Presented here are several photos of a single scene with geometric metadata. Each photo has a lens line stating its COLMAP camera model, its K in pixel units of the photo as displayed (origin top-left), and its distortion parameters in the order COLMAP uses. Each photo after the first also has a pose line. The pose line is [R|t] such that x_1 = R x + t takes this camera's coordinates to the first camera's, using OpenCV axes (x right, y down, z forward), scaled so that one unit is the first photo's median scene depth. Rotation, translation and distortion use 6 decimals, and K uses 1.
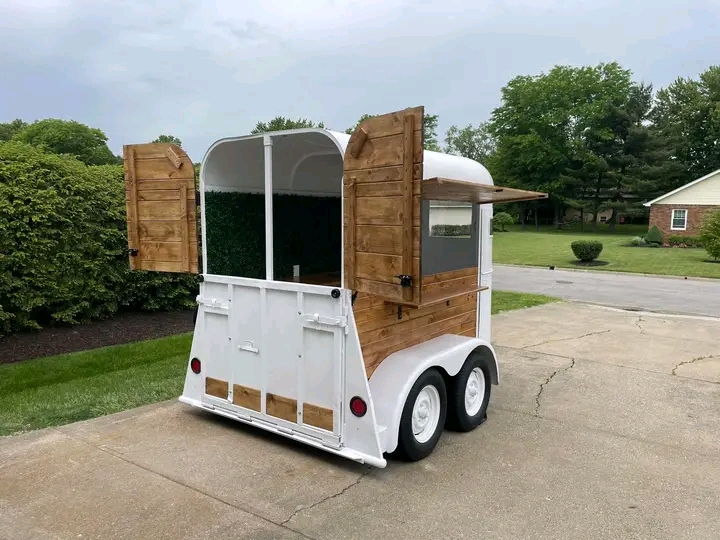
lens RADIAL K [[542.6, 0, 366.3], [0, 542.6, 265.1], [0, 0, 1]] dist [0.084589, -0.101016]
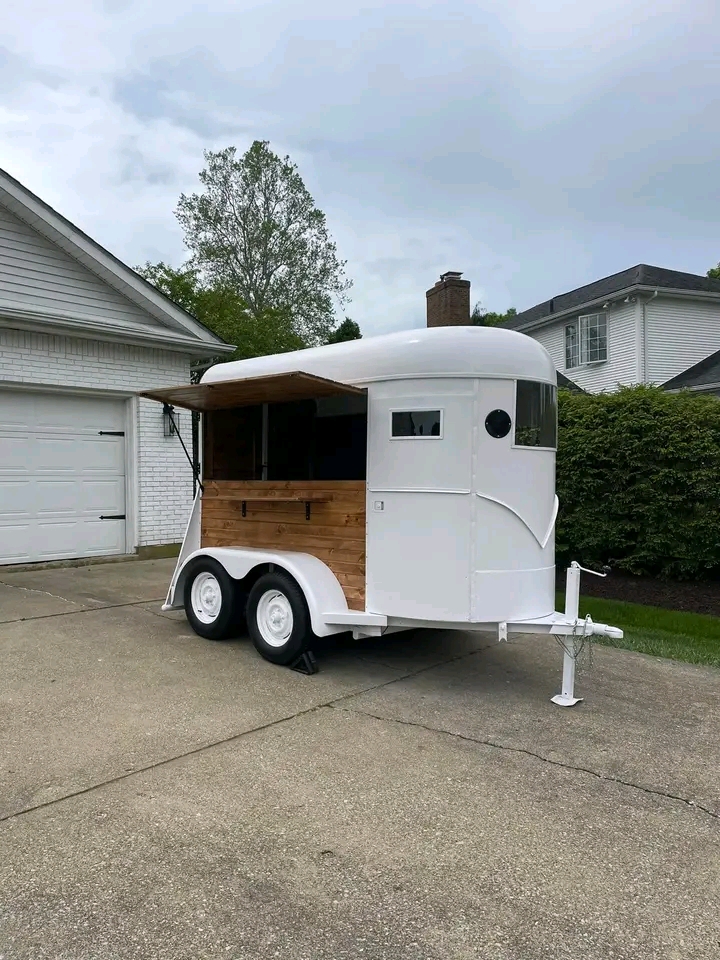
lens RADIAL K [[723.5, 0, 356.9], [0, 723.5, 484.9], [0, 0, 1]] dist [0.084589, -0.101016]
pose [[-0.126696, -0.011321, -0.991877, 1.316851], [-0.102084, 0.994774, 0.001686, 0.009807], [0.986675, 0.101468, -0.127190, 1.258312]]
